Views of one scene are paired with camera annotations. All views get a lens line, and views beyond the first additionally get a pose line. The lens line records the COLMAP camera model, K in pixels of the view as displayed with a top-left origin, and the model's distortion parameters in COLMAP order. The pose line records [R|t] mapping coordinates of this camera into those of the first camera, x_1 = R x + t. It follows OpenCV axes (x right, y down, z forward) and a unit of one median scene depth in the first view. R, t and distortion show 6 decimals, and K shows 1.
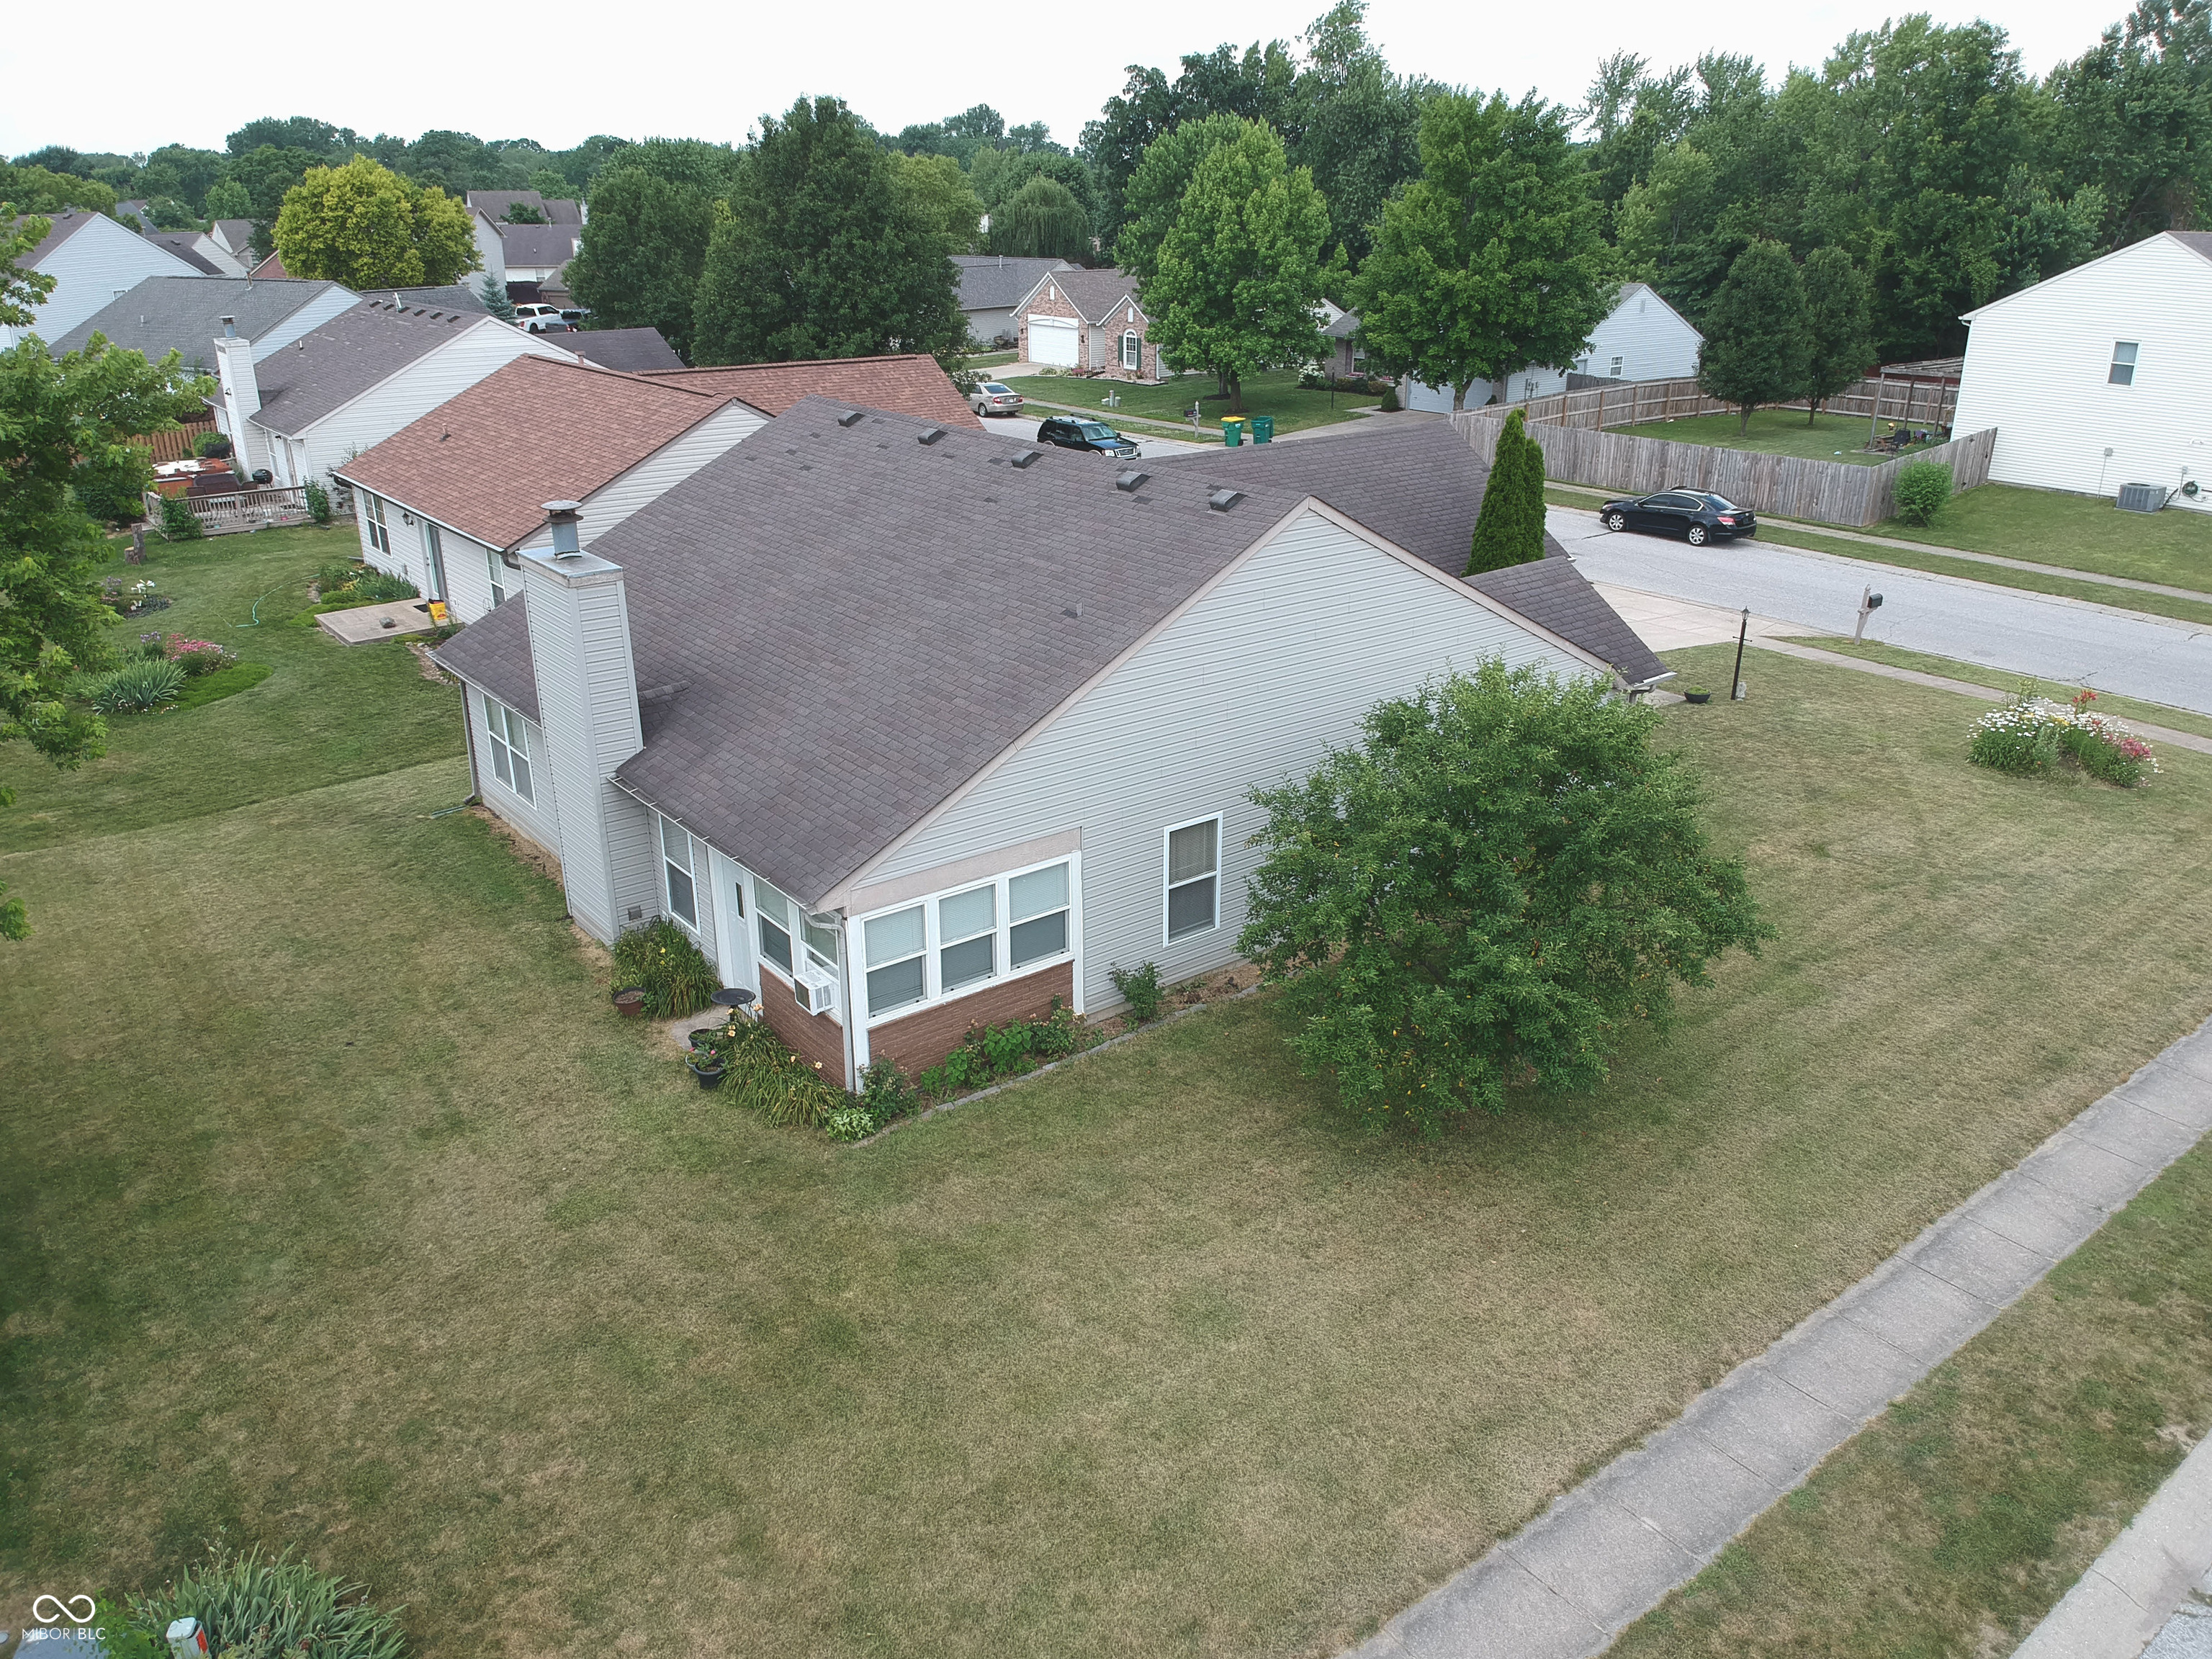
lens RADIAL K [[1622.6, 0, 1114.4], [0, 1622.6, 828.0], [0, 0, 1]] dist [0.069170, -0.133135]
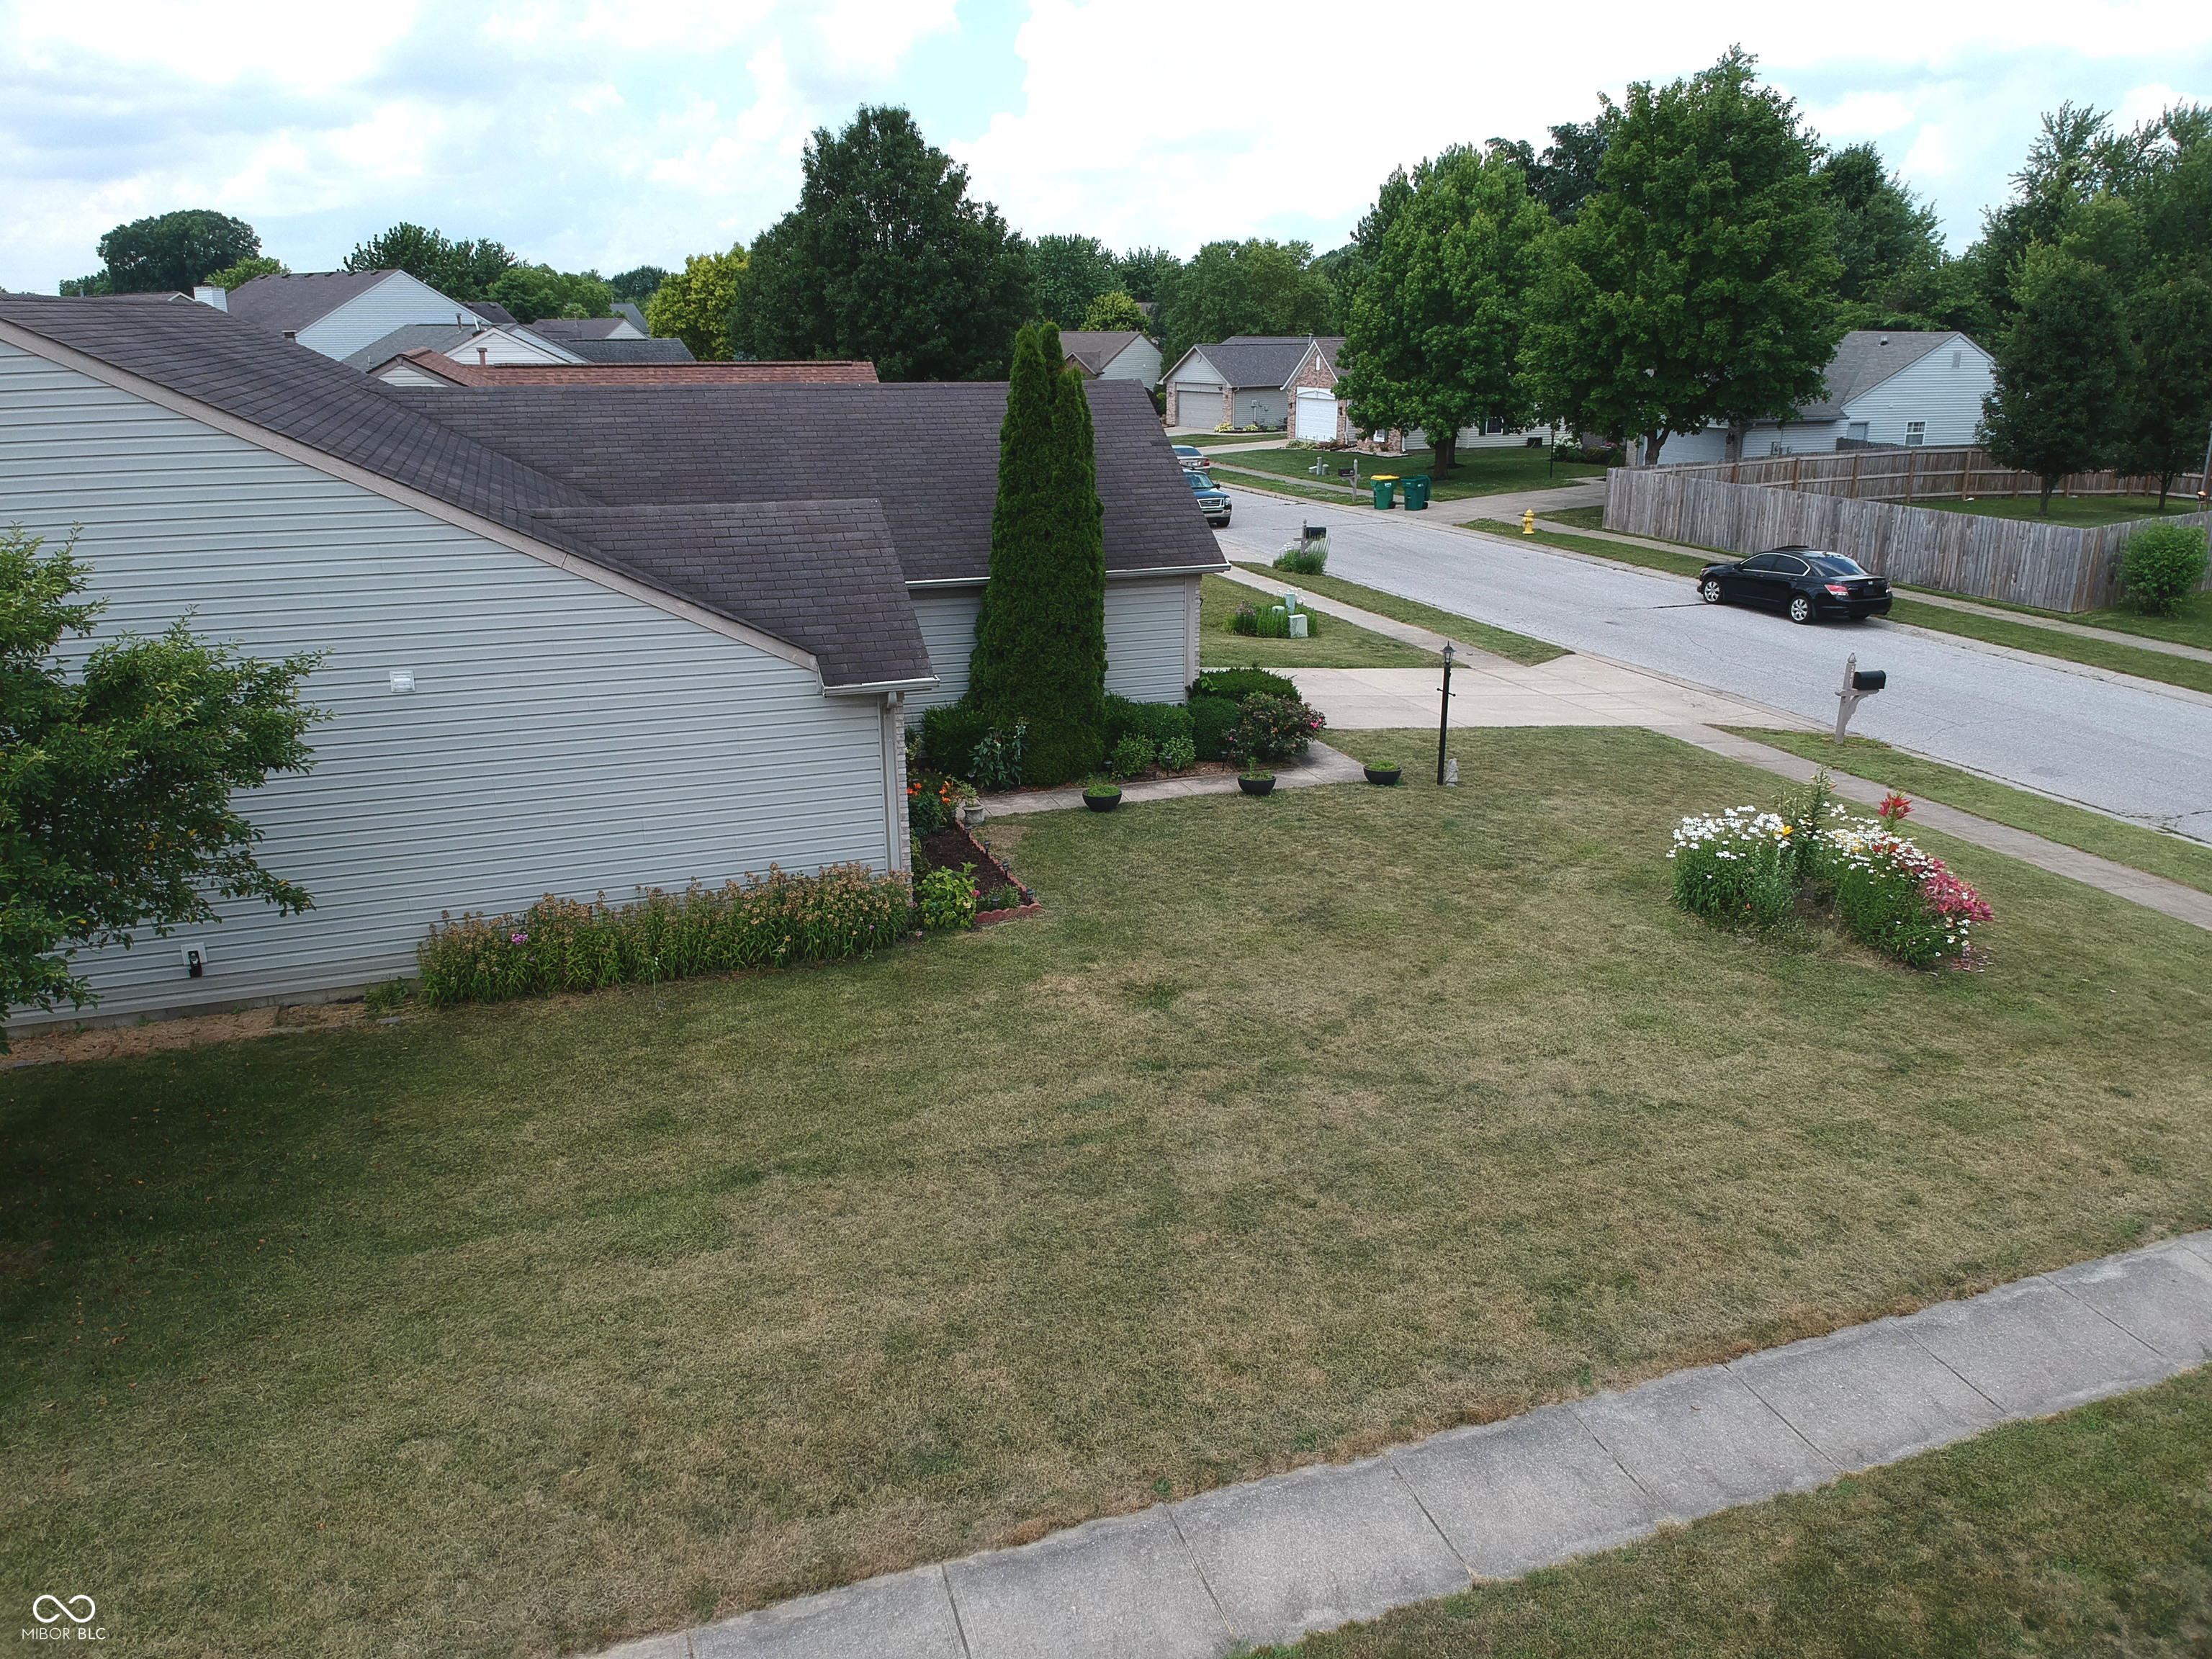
lens RADIAL K [[1622.6, 0, 1114.4], [0, 1622.6, 828.0], [0, 0, 1]] dist [0.069170, -0.133135]
pose [[0.948688, 0.089315, -0.303339, 0.256811], [-0.111585, 0.992127, -0.056859, -0.005000], [0.295872, 0.087790, 0.951185, 0.191538]]
